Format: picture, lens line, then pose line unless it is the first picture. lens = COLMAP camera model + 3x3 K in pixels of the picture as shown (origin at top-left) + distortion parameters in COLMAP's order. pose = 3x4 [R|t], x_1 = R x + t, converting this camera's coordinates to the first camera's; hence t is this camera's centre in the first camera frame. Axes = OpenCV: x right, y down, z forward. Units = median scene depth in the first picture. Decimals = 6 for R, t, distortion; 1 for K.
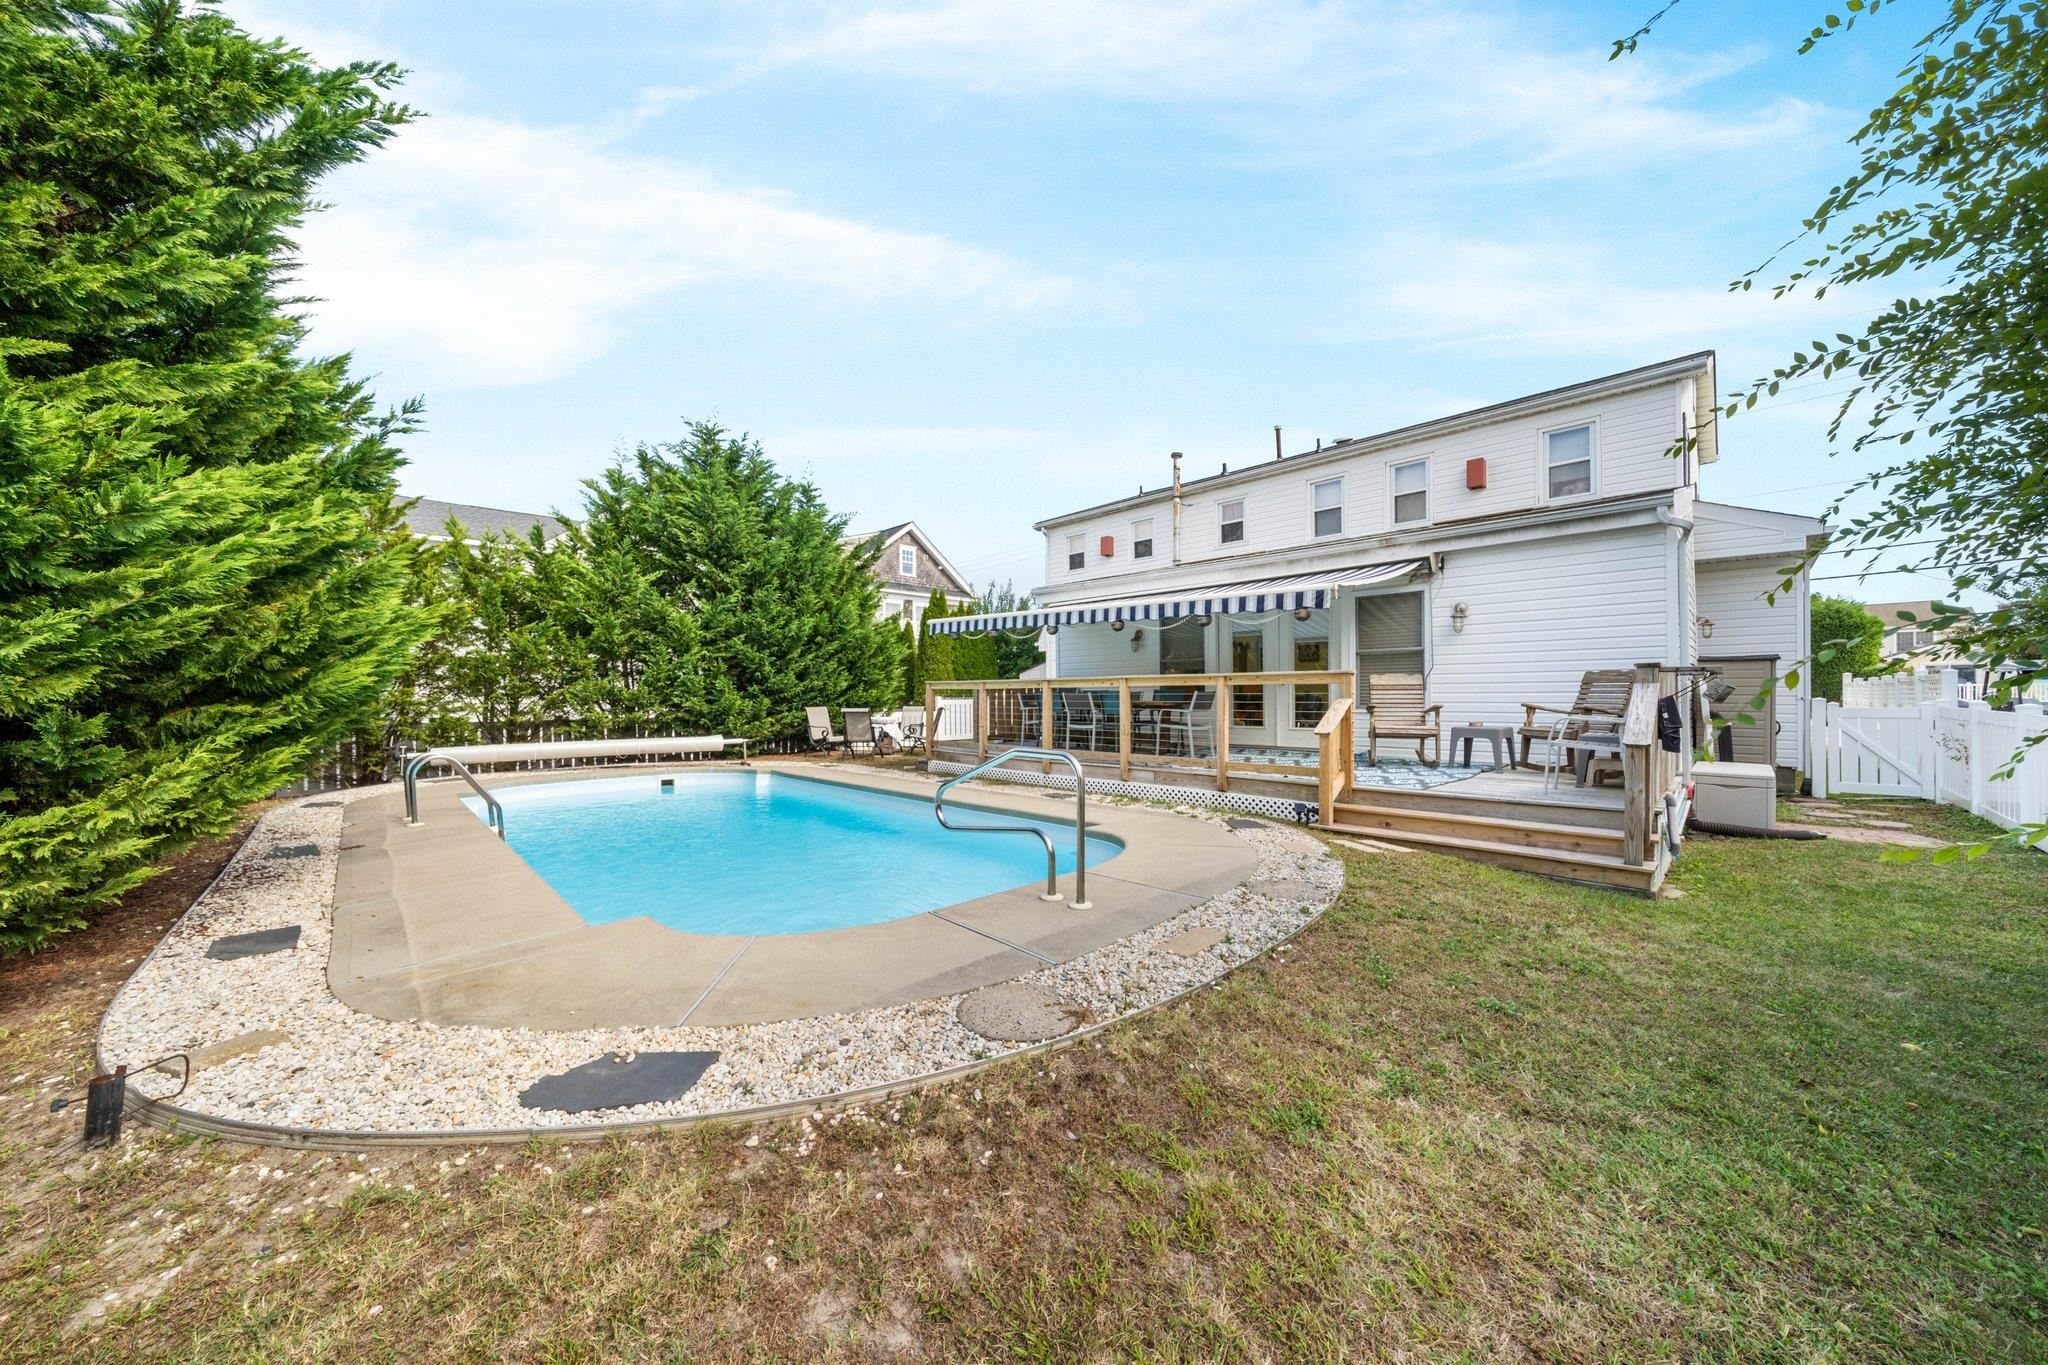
lens RADIAL K [[715.9, 0, 1025.0], [0, 715.9, 691.9], [0, 0, 1]] dist [-0.000210, -0.000182]
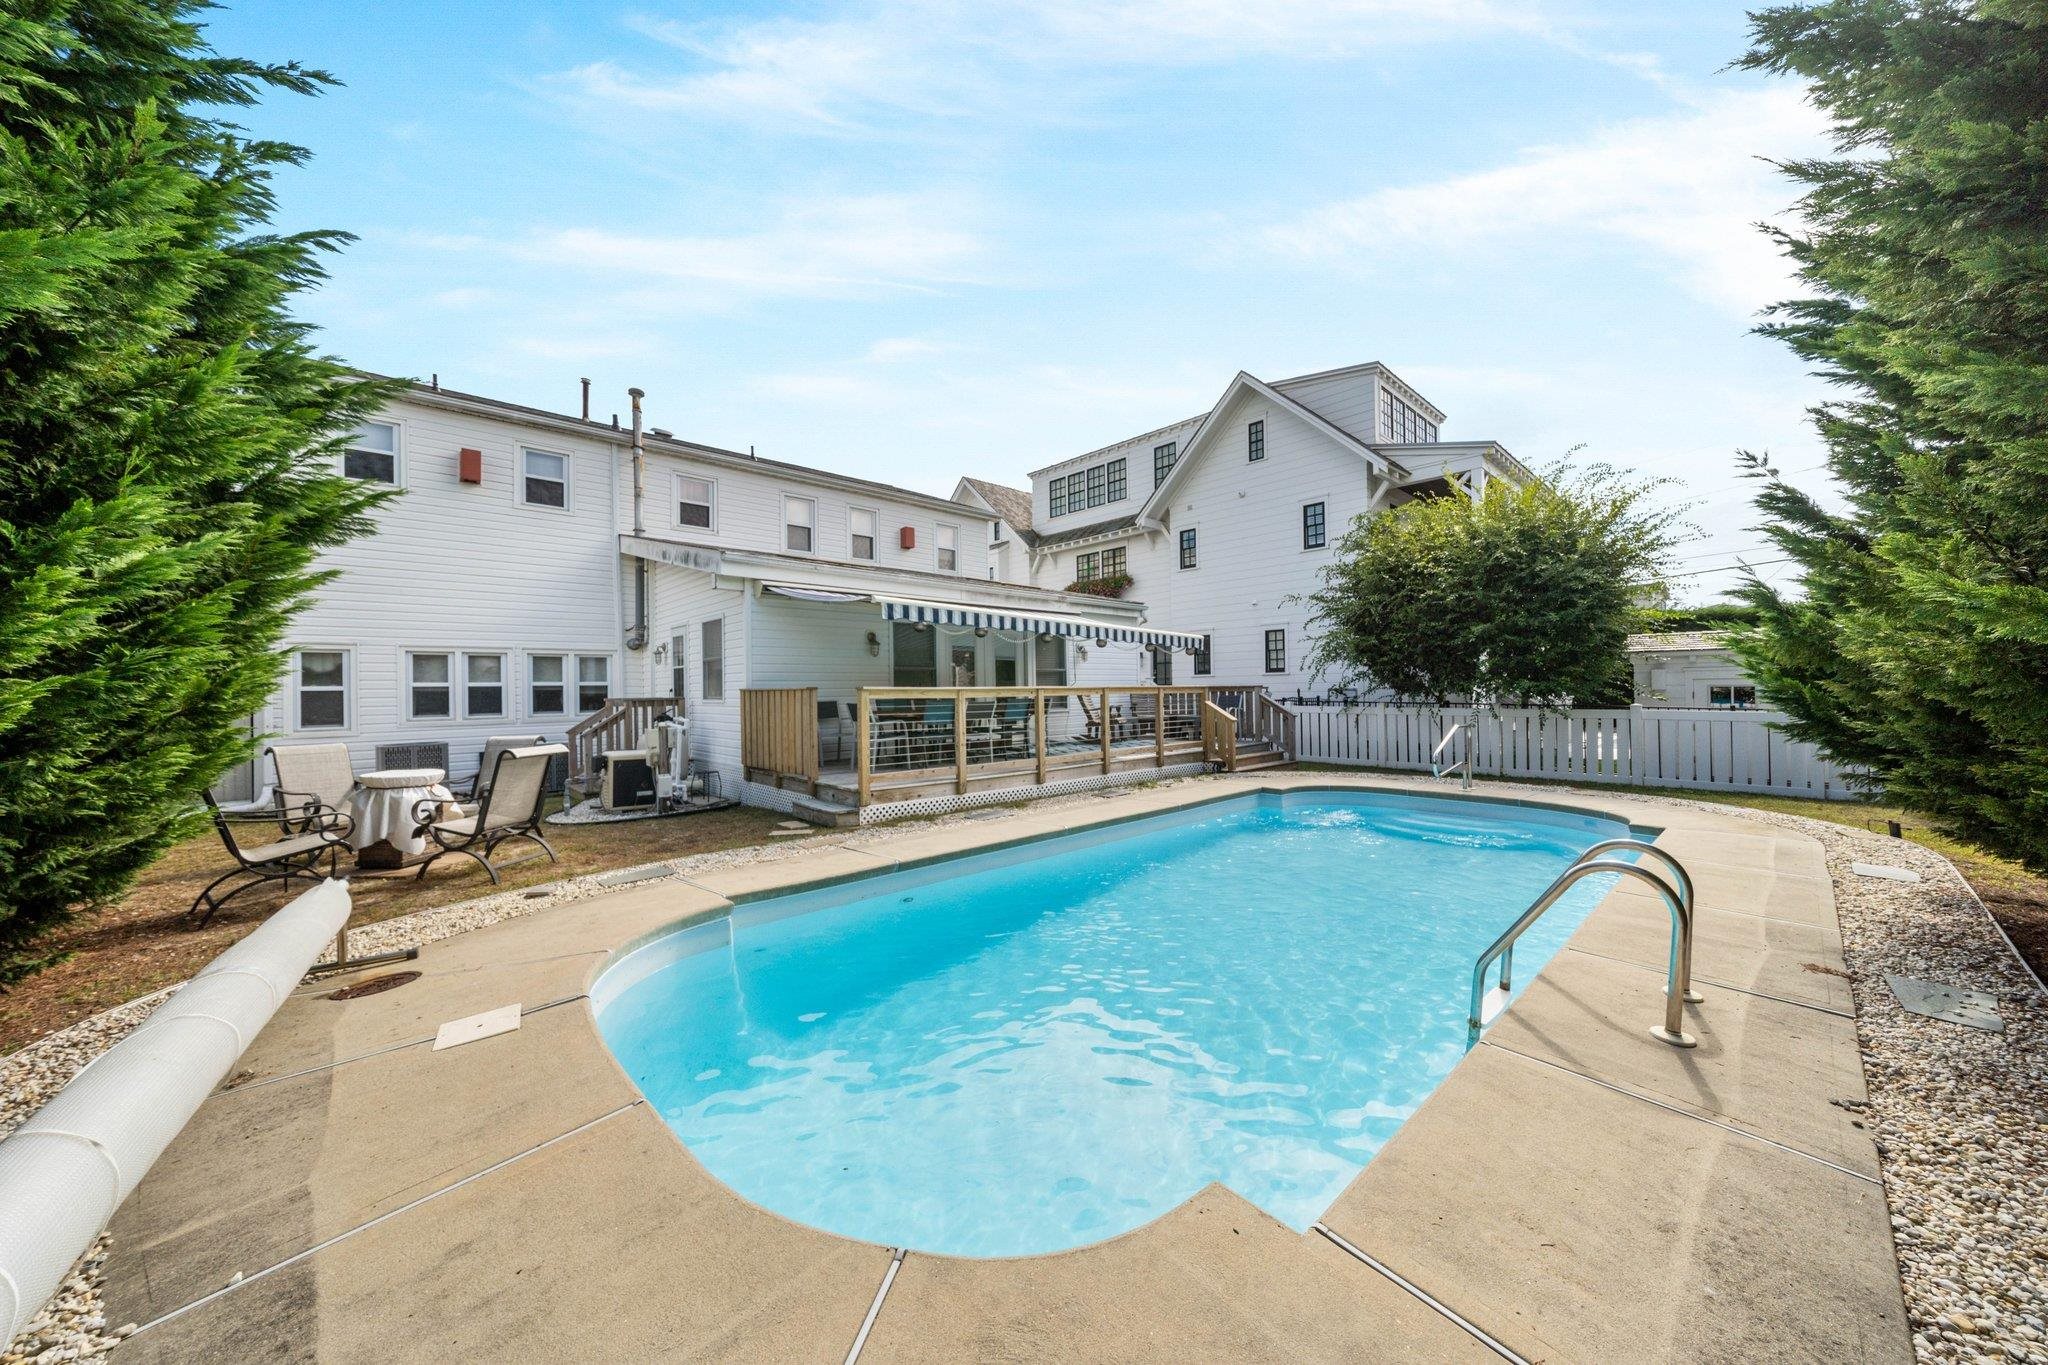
lens RADIAL K [[685.3, 0, 1023.0], [0, 685.3, 692.6], [0, 0, 1]] dist [0.000092, -0.000029]
pose [[0.033906, 0.002603, 0.999422, -0.554764], [0.008998, 0.999955, -0.002910, -0.004665], [-0.999385, 0.009091, 0.033881, 0.620030]]
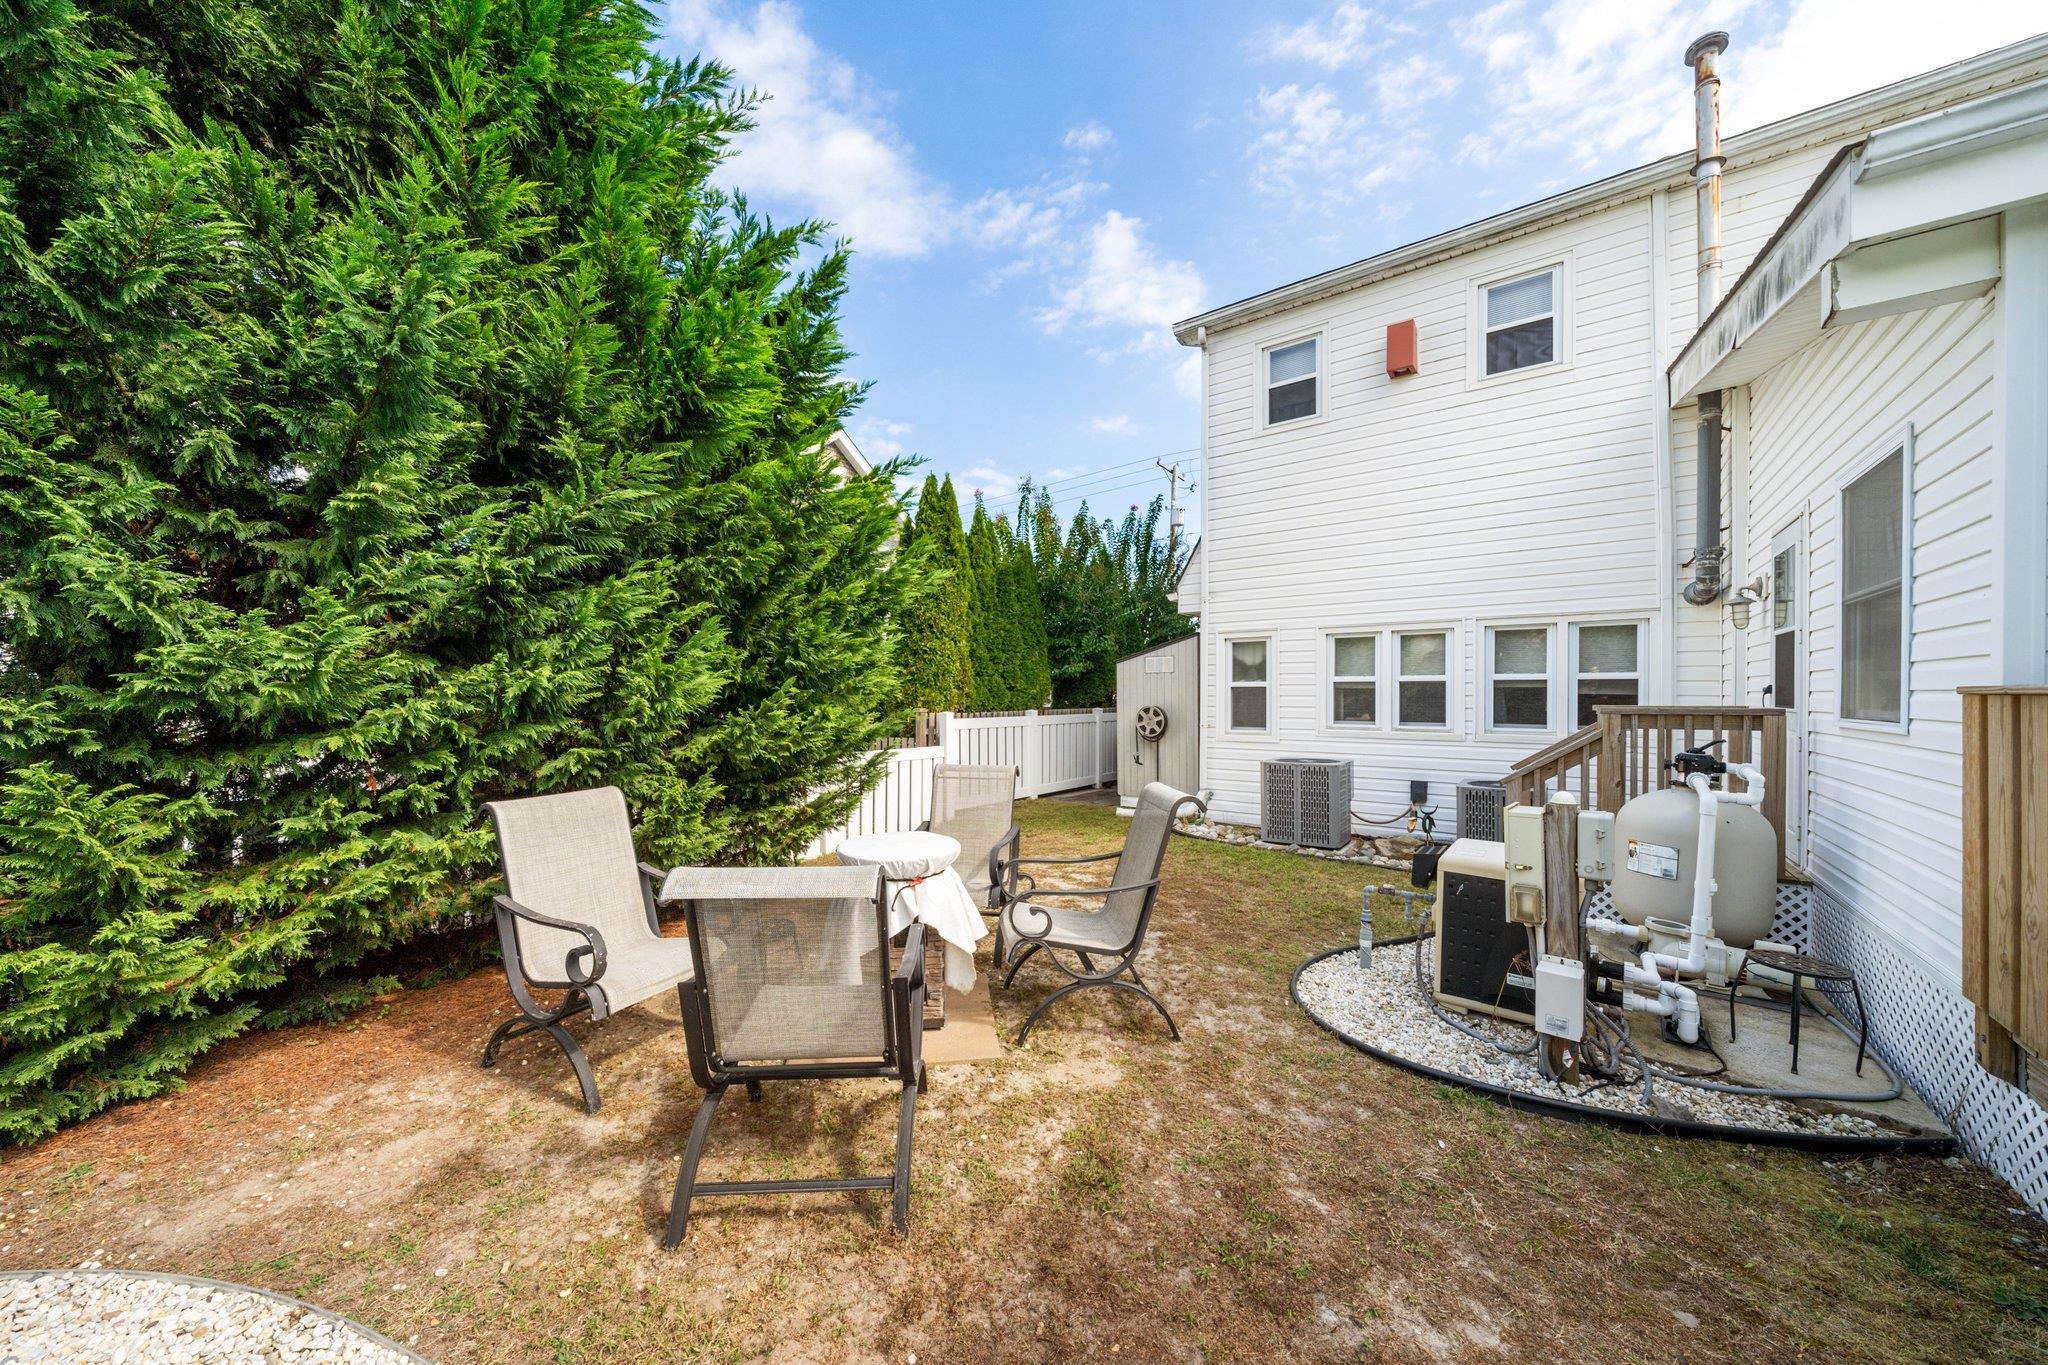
lens RADIAL K [[715.9, 0, 1025.0], [0, 715.9, 691.9], [0, 0, 1]] dist [-0.000210, -0.000182]
pose [[0.989780, 0.008740, 0.142332, -0.185834], [-0.009195, 0.999954, 0.002546, -0.009730], [-0.142303, -0.003829, 0.989816, 0.763888]]
